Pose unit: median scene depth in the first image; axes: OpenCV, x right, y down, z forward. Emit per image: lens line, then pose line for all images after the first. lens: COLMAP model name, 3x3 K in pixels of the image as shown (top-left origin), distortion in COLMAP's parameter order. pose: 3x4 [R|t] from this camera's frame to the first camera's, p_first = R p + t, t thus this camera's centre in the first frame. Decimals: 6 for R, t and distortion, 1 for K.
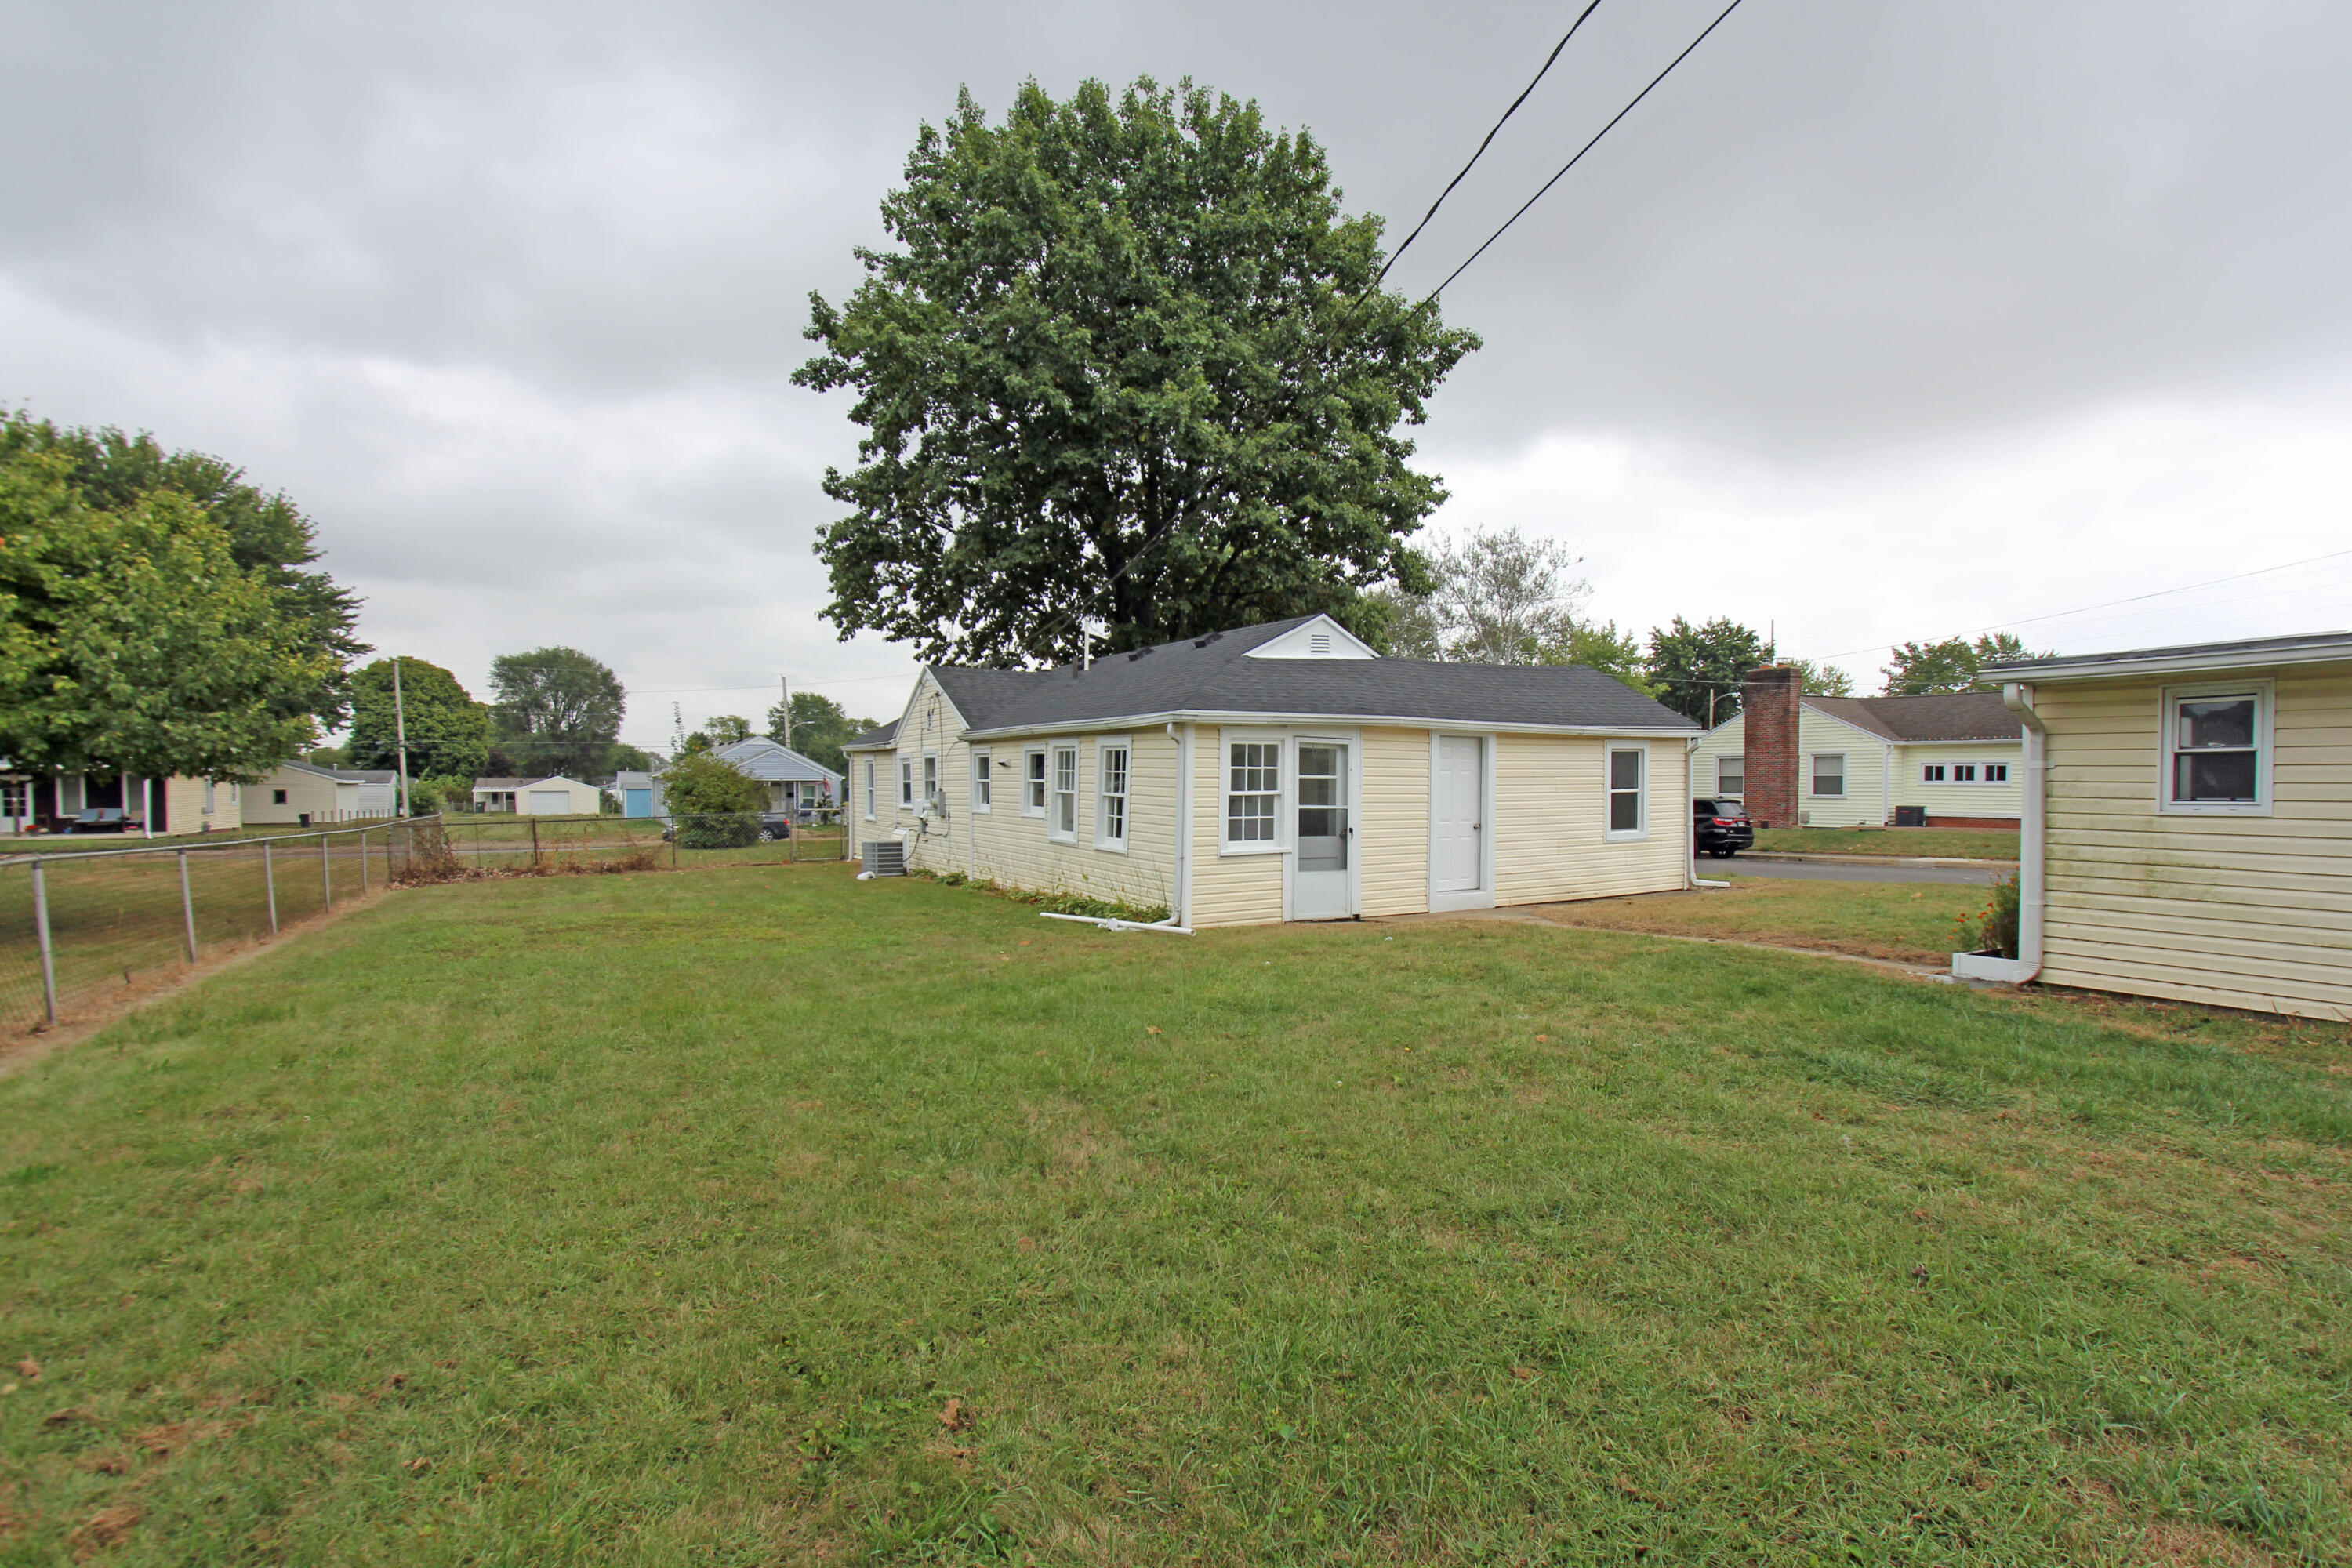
lens RADIAL K [[1097.4, 0, 1207.6], [0, 1097.4, 788.6], [0, 0, 1]] dist [0.000789, 0.003028]
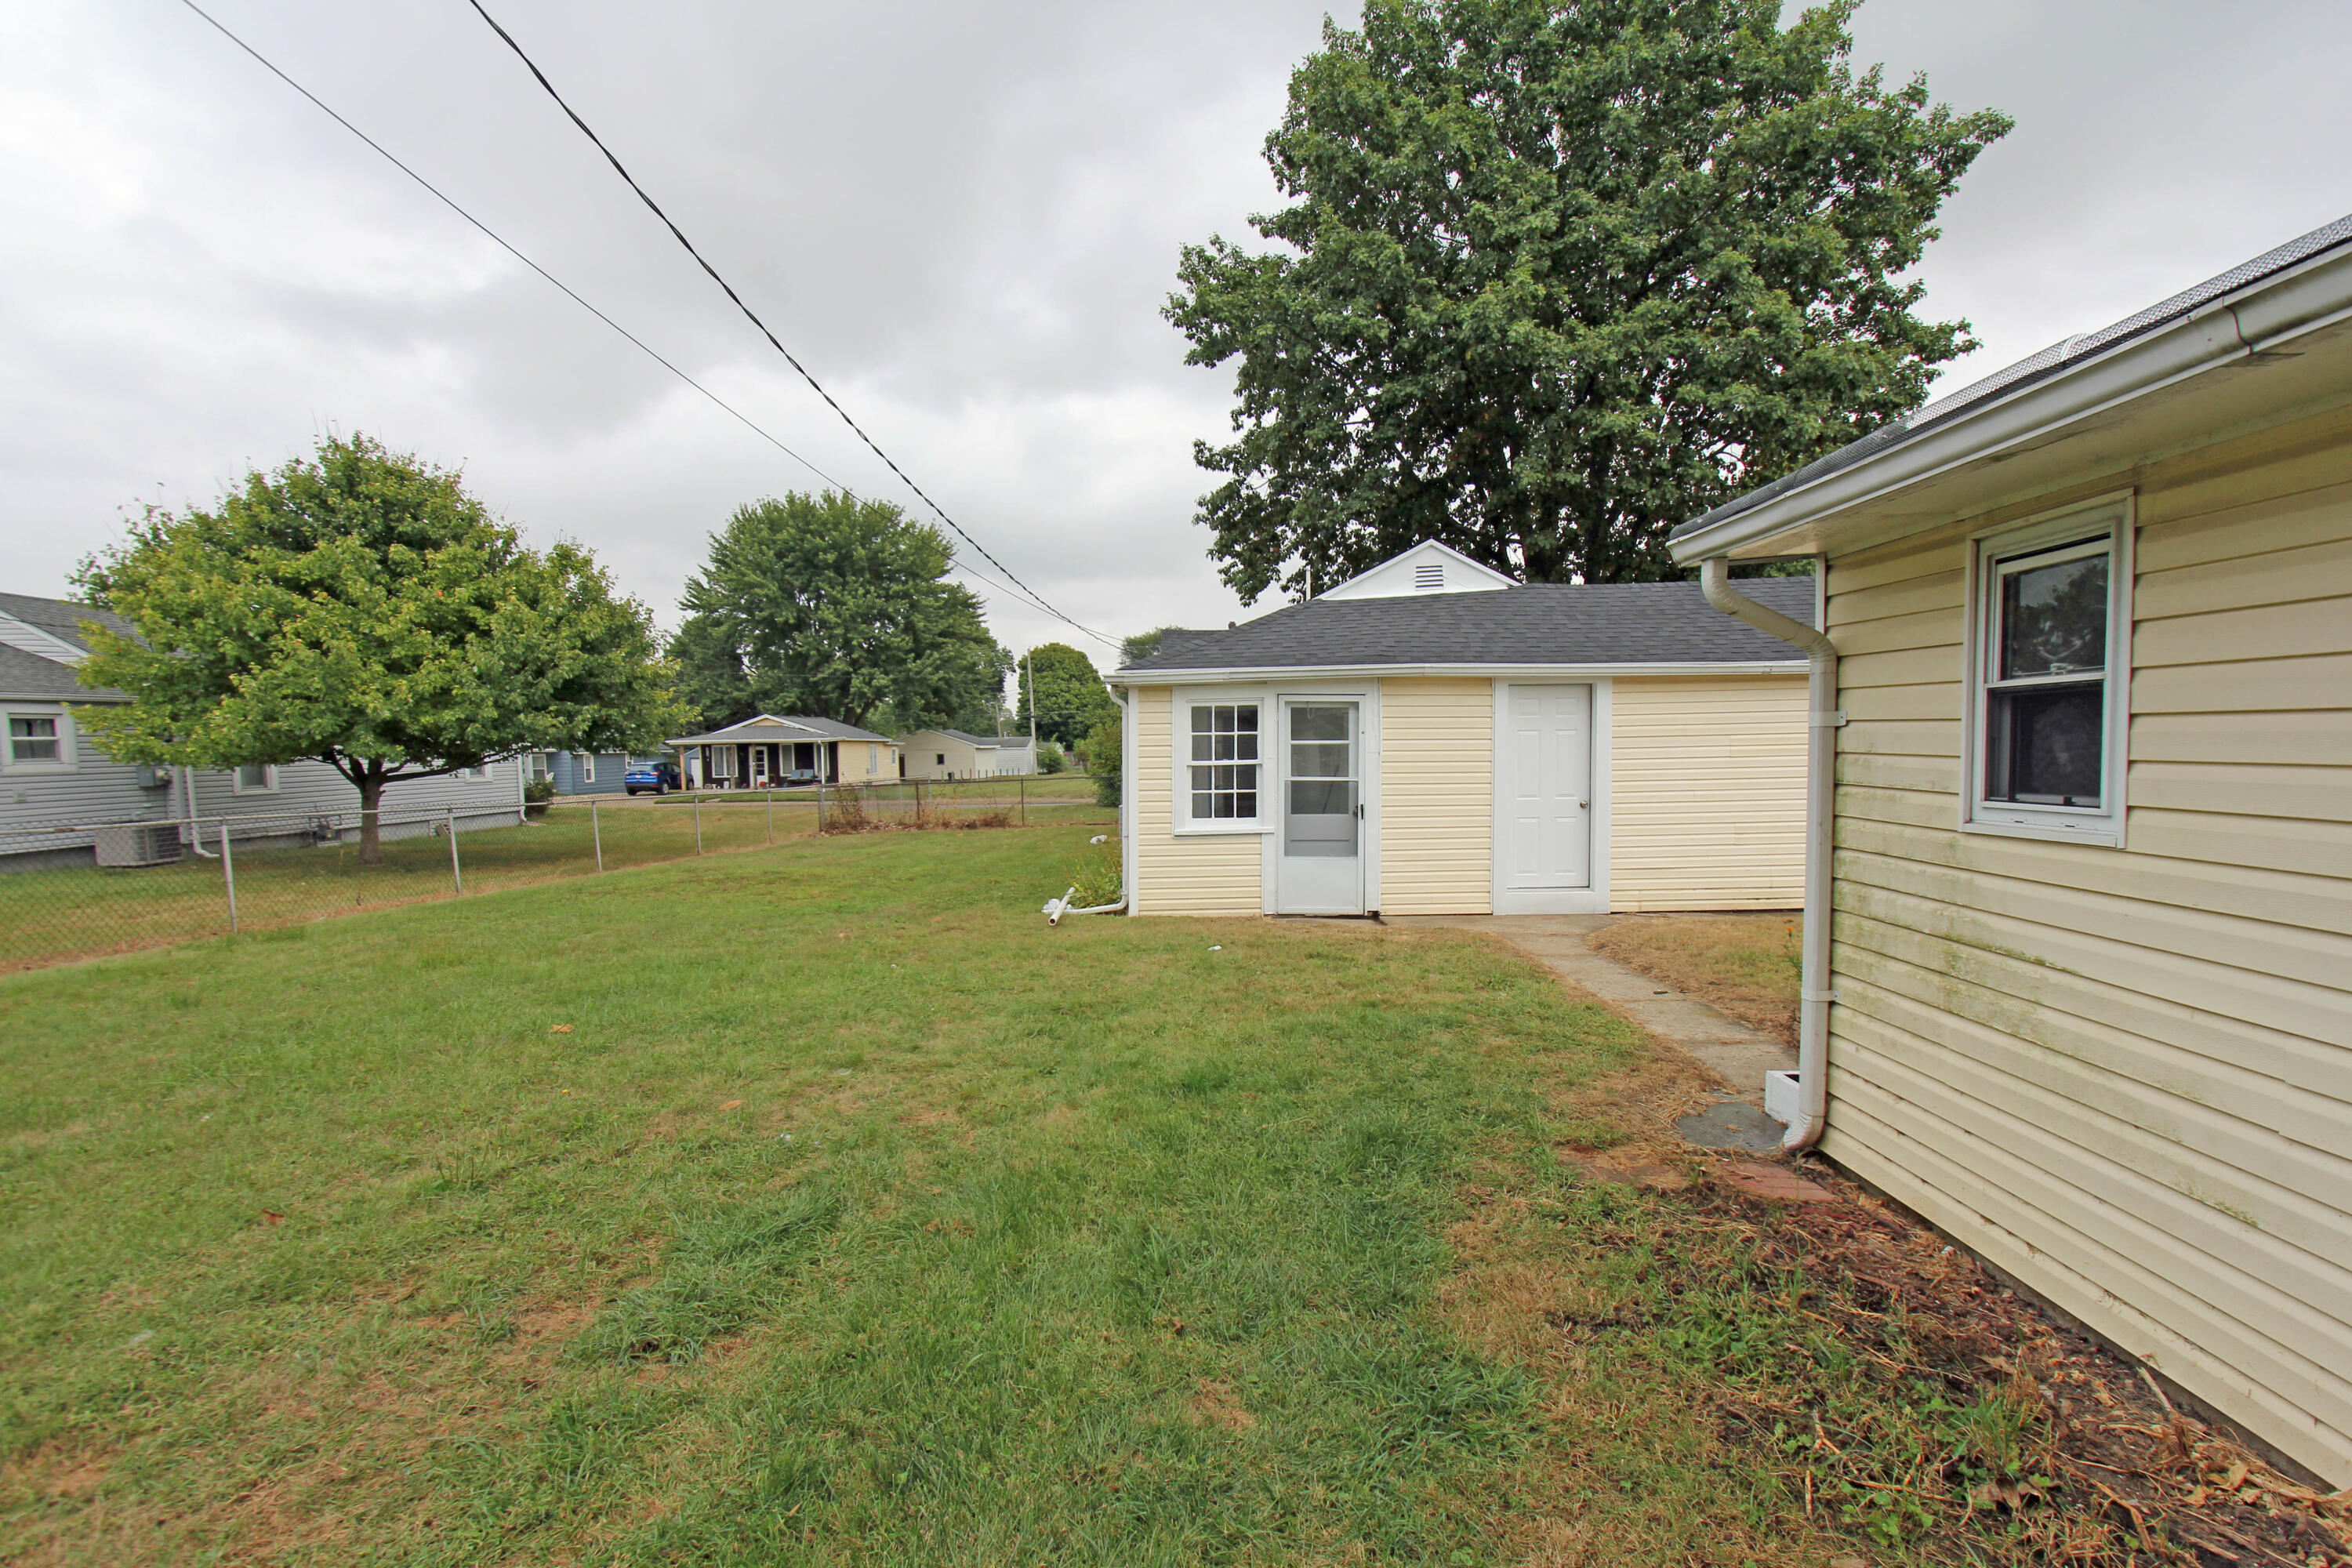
lens RADIAL K [[1097.4, 0, 1177.8], [0, 1097.4, 780.9], [0, 0, 1]] dist [0.000789, 0.003028]
pose [[0.857718, 0.003980, -0.514106, 0.363787], [0.012883, 0.999490, 0.029231, -0.005942], [0.513960, -0.031695, 0.857229, 0.202231]]
